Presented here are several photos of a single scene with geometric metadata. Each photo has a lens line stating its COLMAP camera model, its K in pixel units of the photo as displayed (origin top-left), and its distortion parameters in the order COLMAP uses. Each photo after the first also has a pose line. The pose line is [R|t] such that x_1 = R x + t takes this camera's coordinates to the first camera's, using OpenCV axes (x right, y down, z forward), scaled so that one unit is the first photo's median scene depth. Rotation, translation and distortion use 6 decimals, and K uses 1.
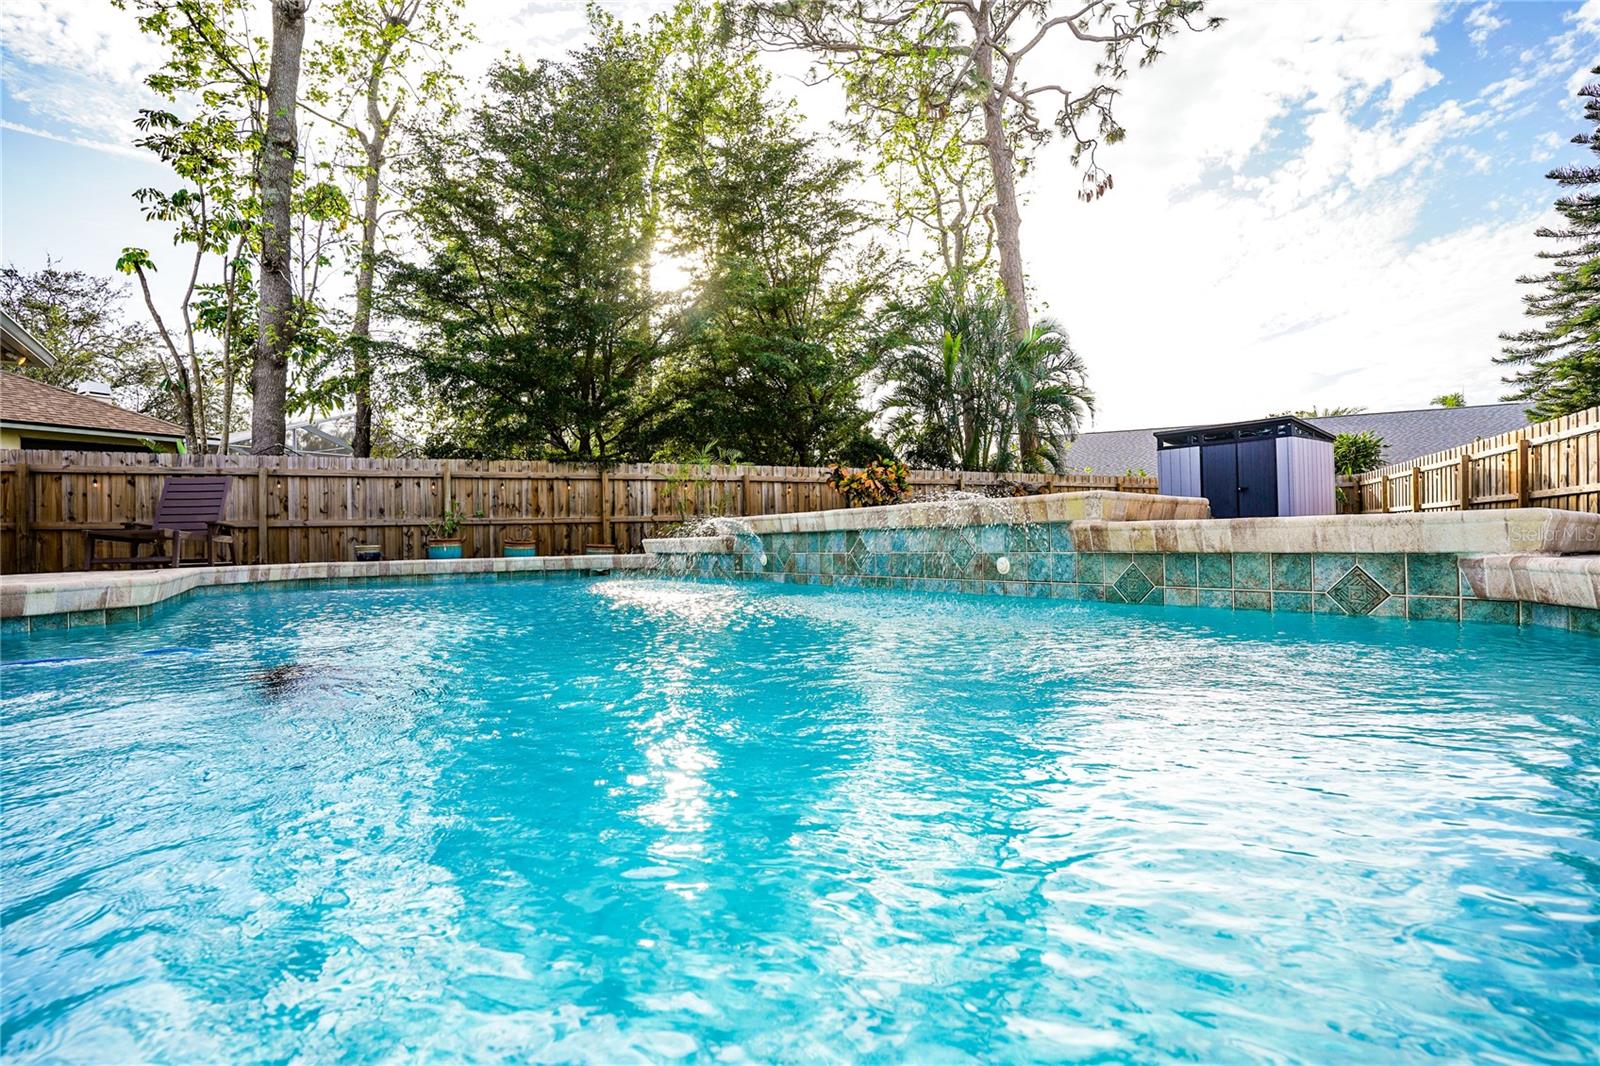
lens RADIAL K [[787.1, 0, 793.8], [0, 787.1, 534.1], [0, 0, 1]] dist [-0.085944, 0.039091]
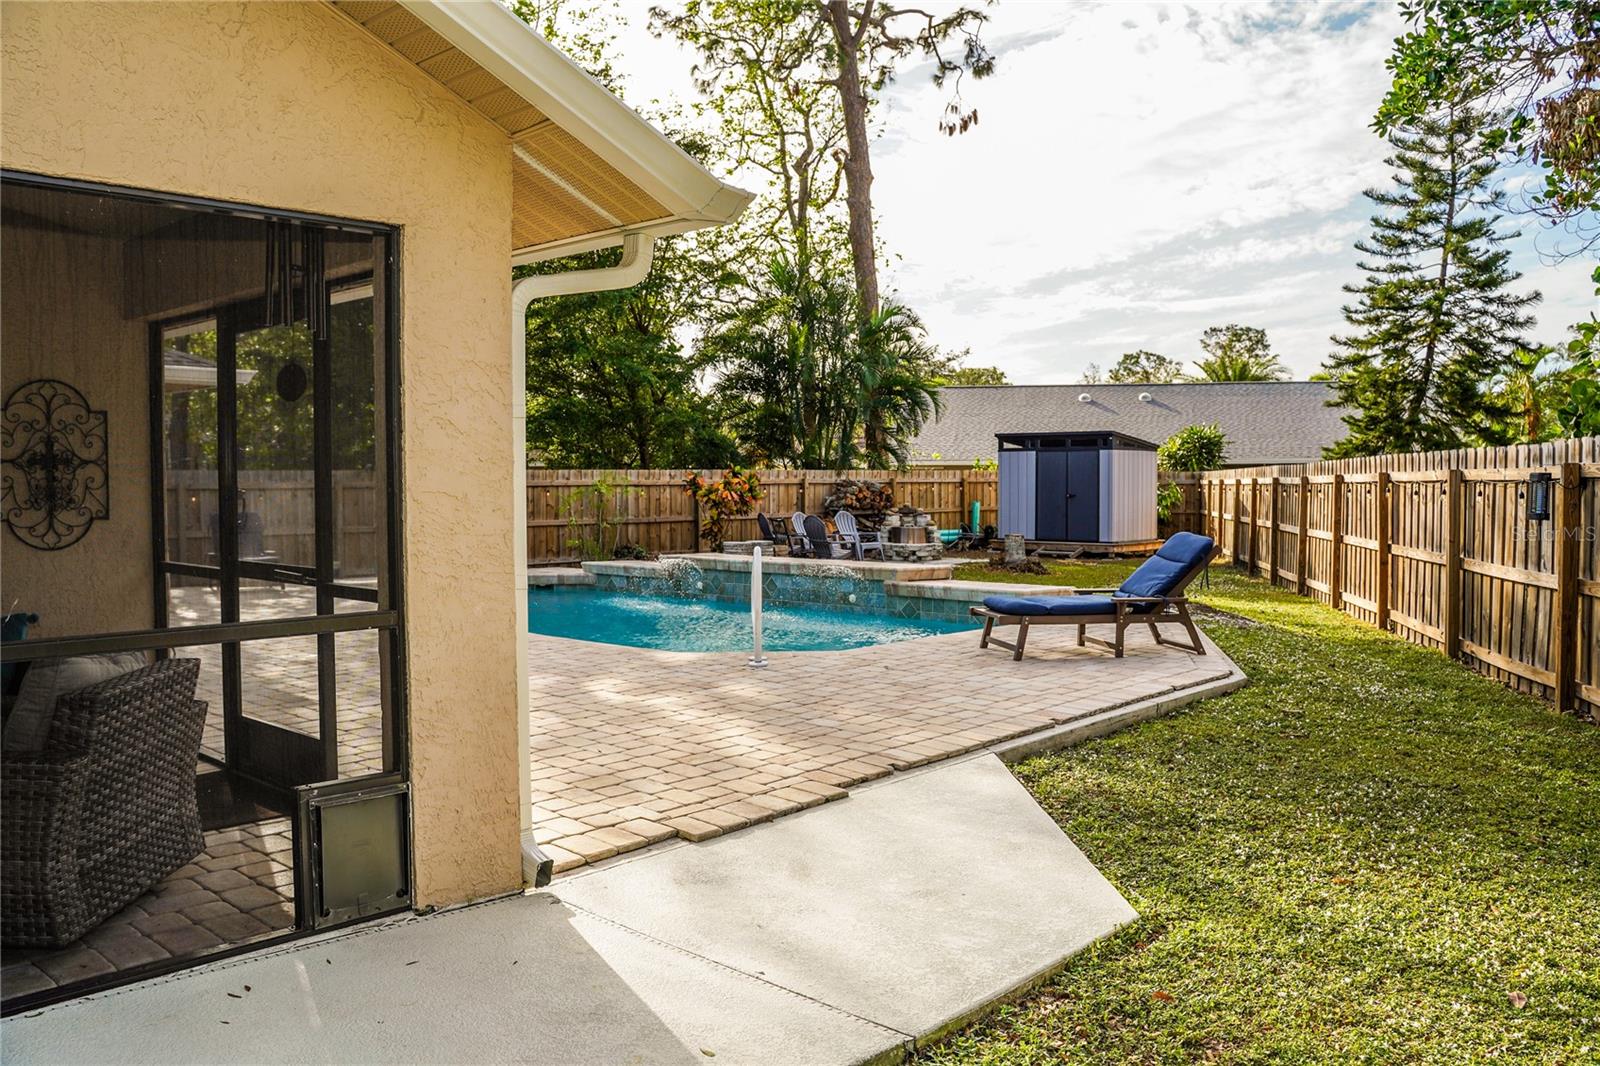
lens RADIAL K [[1287.8, 0, 796.0], [0, 1287.8, 530.6], [0, 0, 1]] dist [-0.123993, 0.096715]
pose [[0.973535, 0.010839, 0.228281, -0.193044], [-0.020709, 0.998949, 0.040889, -0.081300], [-0.227598, -0.044534, 0.972736, -0.666608]]
